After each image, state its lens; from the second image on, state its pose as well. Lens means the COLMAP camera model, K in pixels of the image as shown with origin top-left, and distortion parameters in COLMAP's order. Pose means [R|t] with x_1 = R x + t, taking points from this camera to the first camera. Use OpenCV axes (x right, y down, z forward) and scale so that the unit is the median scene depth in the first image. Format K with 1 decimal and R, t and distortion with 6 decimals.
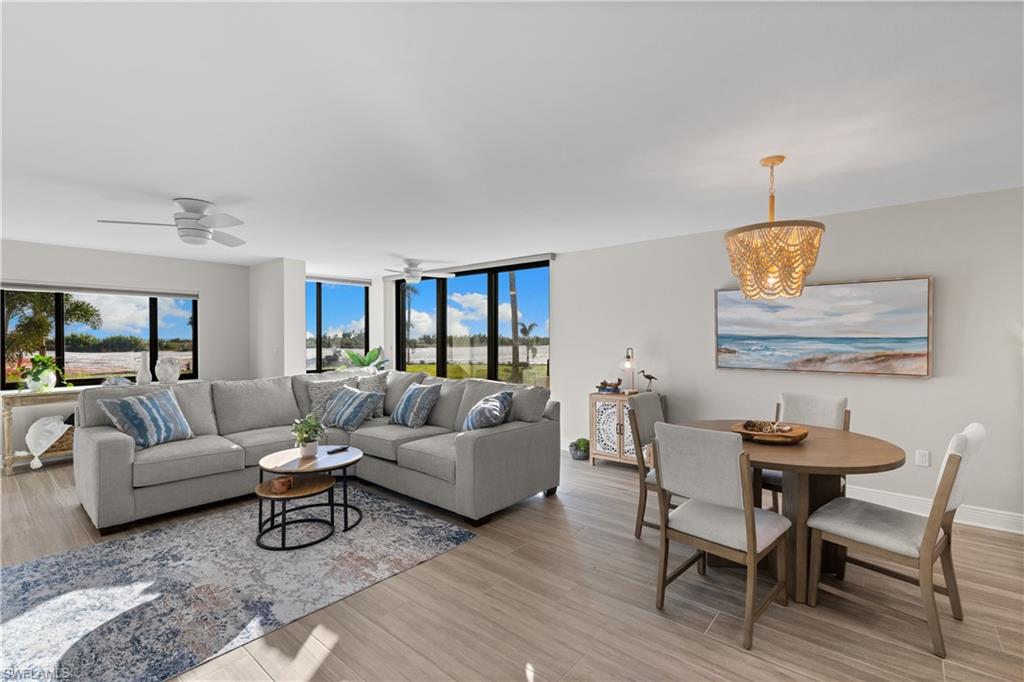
lens RADIAL K [[464.1, 0, 509.3], [0, 464.1, 341.3], [0, 0, 1]] dist [0.000833, -0.000243]
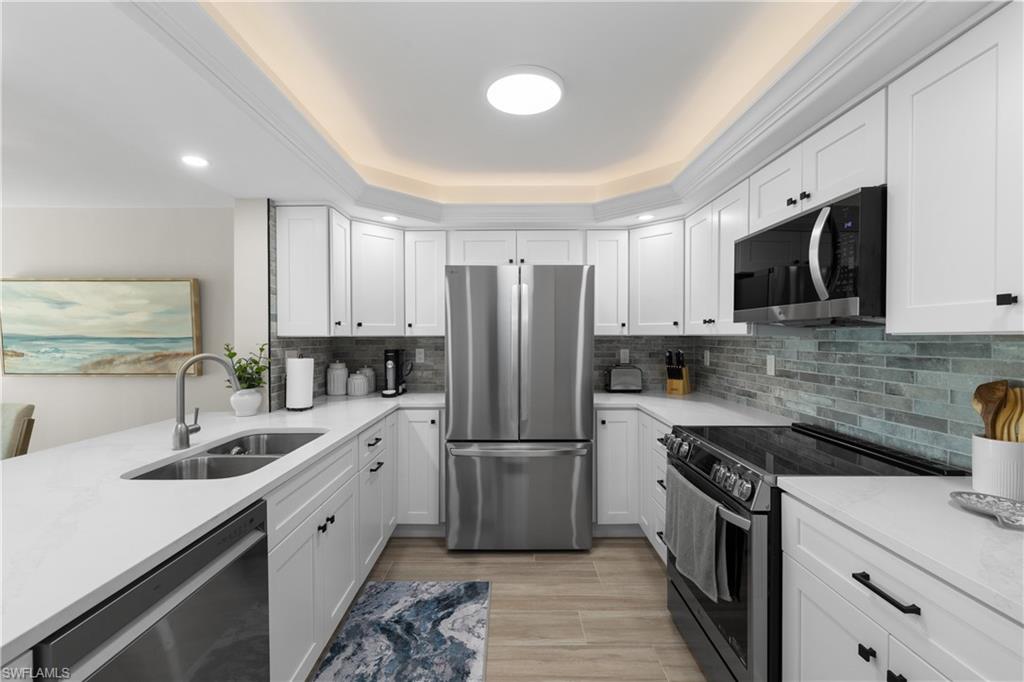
lens RADIAL K [[438.9, 0, 508.2], [0, 438.9, 341.8], [0, 0, 1]] dist [0.000298, 0.000202]
pose [[0.762377, -0.009227, 0.647067, 0.722020], [0.007093, 0.999957, 0.005903, 0.000962], [-0.647094, 0.000090, 0.762410, -0.194744]]
